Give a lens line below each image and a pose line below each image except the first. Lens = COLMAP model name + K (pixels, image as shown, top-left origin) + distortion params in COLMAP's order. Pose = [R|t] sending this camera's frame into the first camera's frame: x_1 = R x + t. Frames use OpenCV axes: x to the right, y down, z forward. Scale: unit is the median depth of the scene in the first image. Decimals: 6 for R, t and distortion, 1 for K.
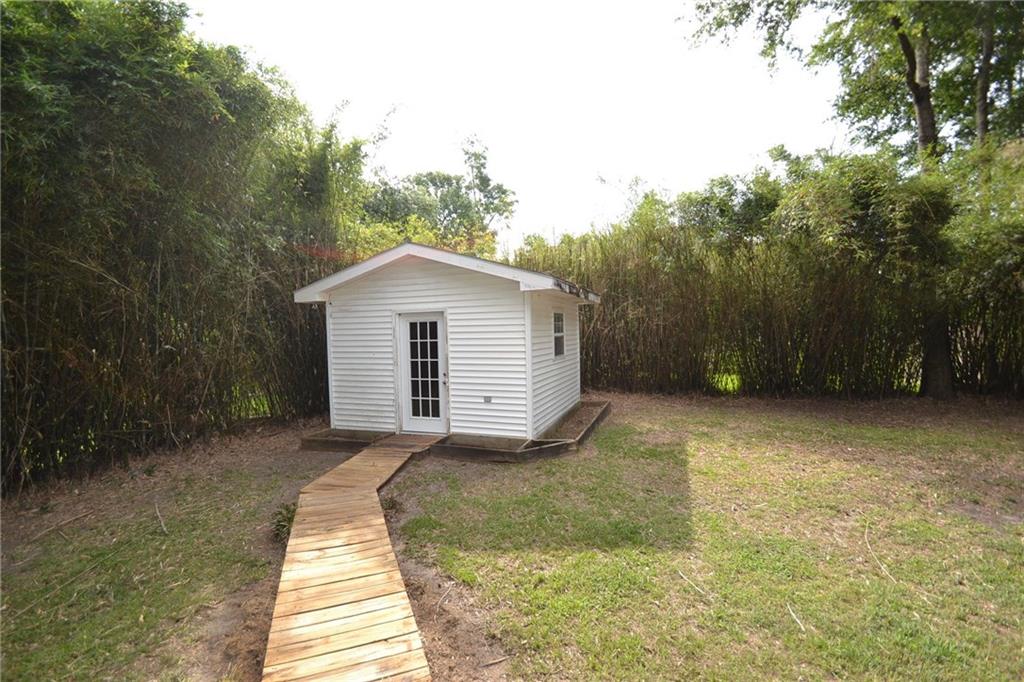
lens RADIAL K [[459.2, 0, 512.9], [0, 459.2, 342.4], [0, 0, 1]] dist [-0.003996, -0.002295]
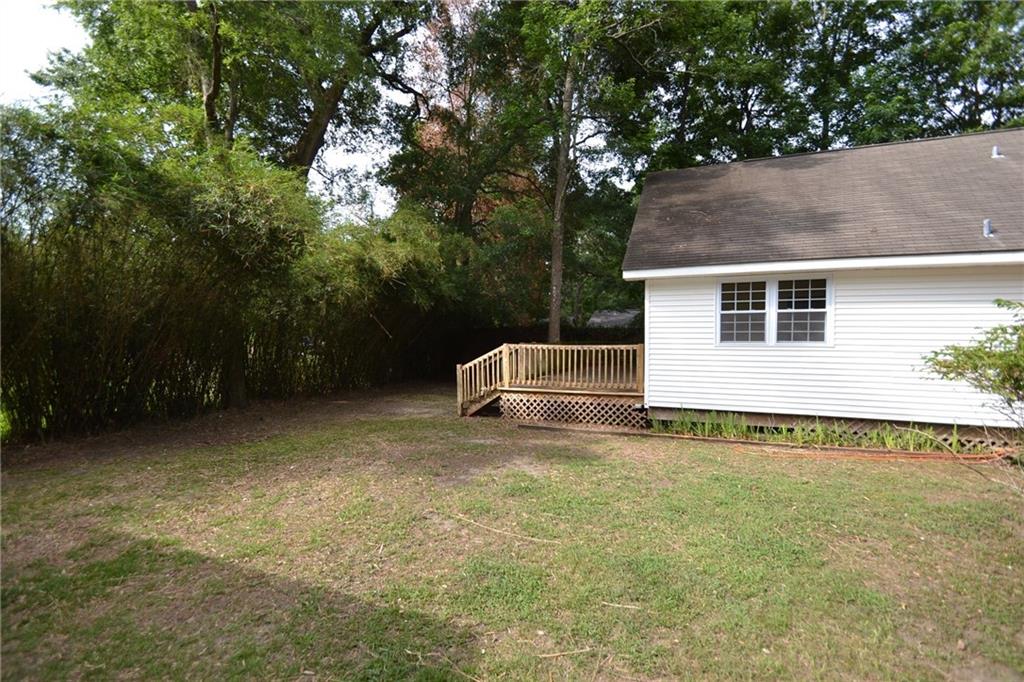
lens RADIAL K [[459.2, 0, 516.3], [0, 459.2, 355.0], [0, 0, 1]] dist [-0.003996, -0.002295]
pose [[0.027308, -0.005123, 0.999614, -0.216201], [0.024427, 0.999692, 0.004456, 0.013863], [-0.999329, 0.024295, 0.027424, 0.616627]]
